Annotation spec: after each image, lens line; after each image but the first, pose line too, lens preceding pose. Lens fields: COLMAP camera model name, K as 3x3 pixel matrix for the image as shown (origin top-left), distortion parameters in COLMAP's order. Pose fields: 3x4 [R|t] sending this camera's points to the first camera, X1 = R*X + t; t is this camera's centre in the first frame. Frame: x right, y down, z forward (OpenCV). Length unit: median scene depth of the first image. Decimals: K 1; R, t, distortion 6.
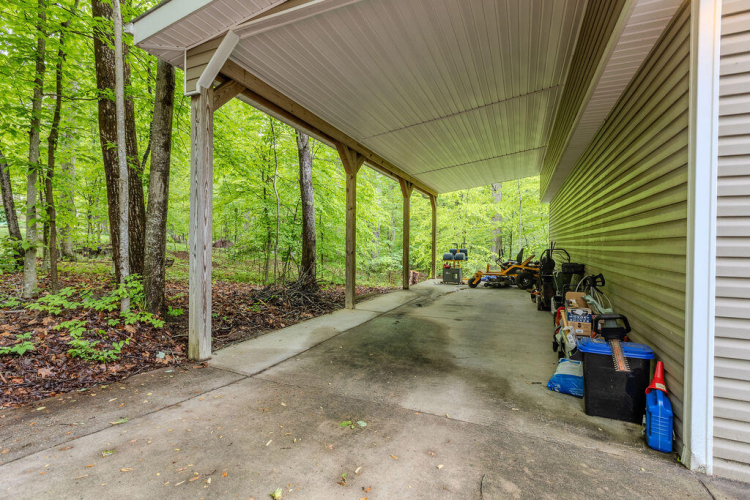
lens RADIAL K [[336.2, 0, 375.0], [0, 336.2, 250.0], [0, 0, 1]] dist [-0.000230, -0.000054]
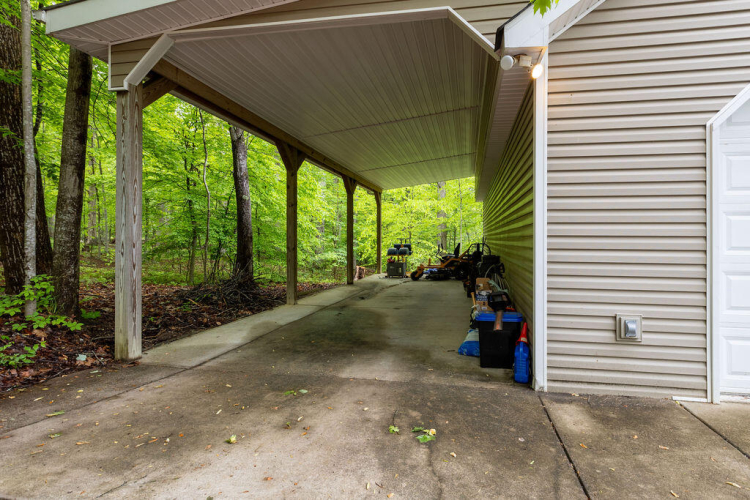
lens RADIAL K [[348.2, 0, 427.6], [0, 348.2, 244.7], [0, 0, 1]] dist [0.001986, 0.000402]
pose [[0.955369, -0.008404, 0.295296, 0.014695], [0.008653, 0.999962, 0.000463, -0.002358], [-0.295289, 0.002113, 0.955406, -0.215788]]
